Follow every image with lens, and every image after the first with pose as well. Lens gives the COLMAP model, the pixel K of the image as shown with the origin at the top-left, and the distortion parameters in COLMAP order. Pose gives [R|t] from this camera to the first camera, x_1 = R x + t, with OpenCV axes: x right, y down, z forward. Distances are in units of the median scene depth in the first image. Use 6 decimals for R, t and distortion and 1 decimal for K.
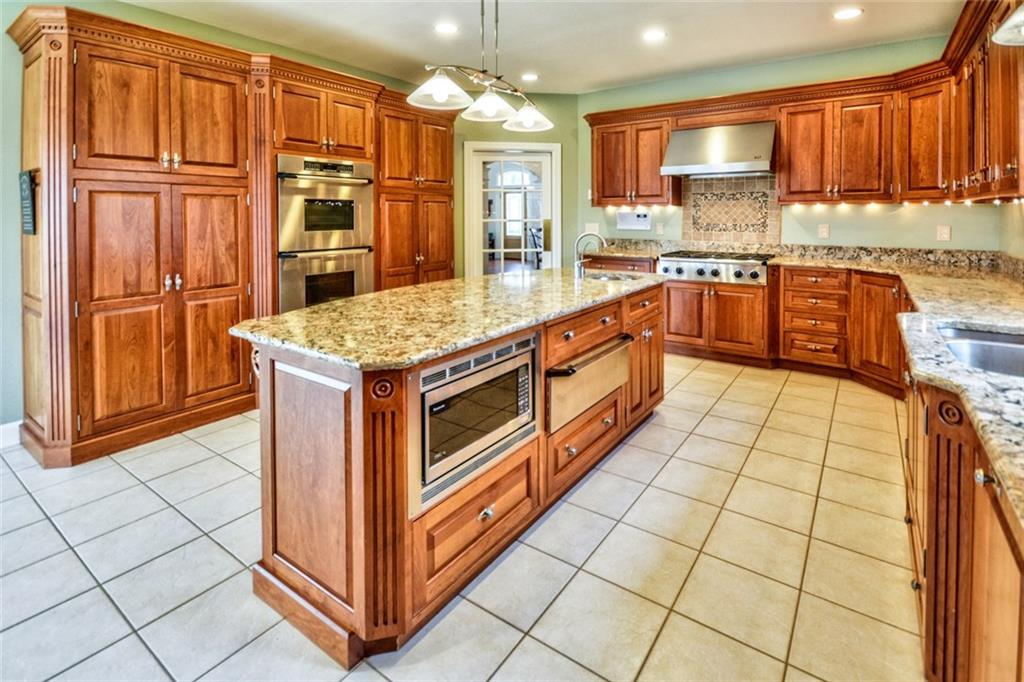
lens RADIAL K [[481.0, 0, 512.0], [0, 481.0, 341.0], [0, 0, 1]] dist [-0.001272, -0.000165]
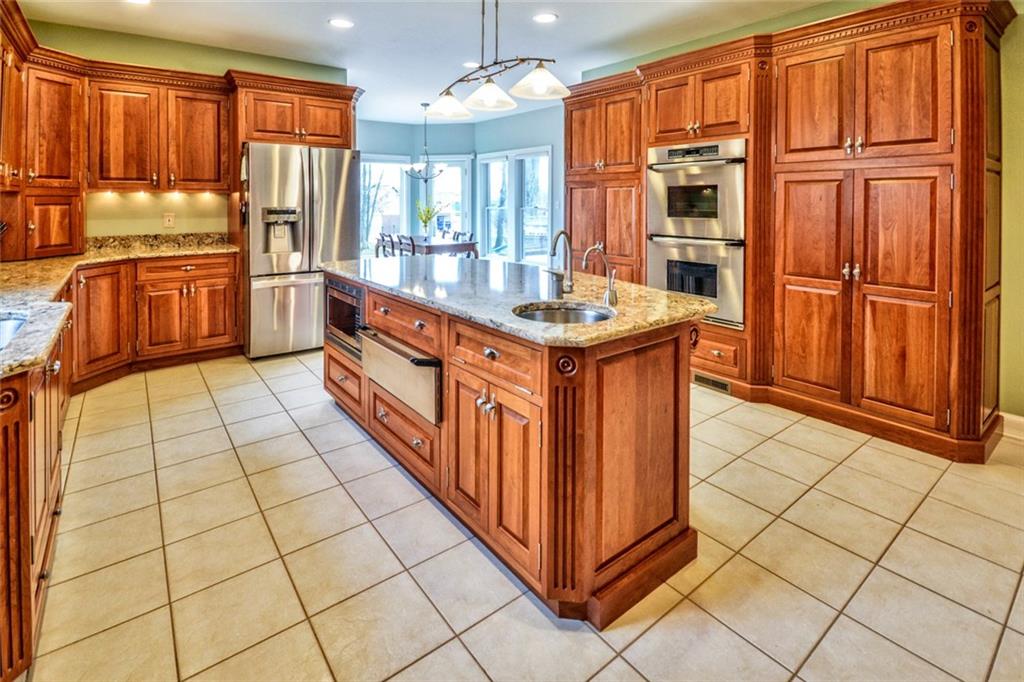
lens RADIAL K [[487.8, 0, 510.0], [0, 487.8, 314.0], [0, 0, 1]] dist [0.000464, 0.000042]
pose [[-0.283709, 0.216375, -0.934179, 0.712890], [-0.242132, 0.926475, 0.288126, -0.260912], [0.927837, 0.307939, -0.210458, 0.988657]]
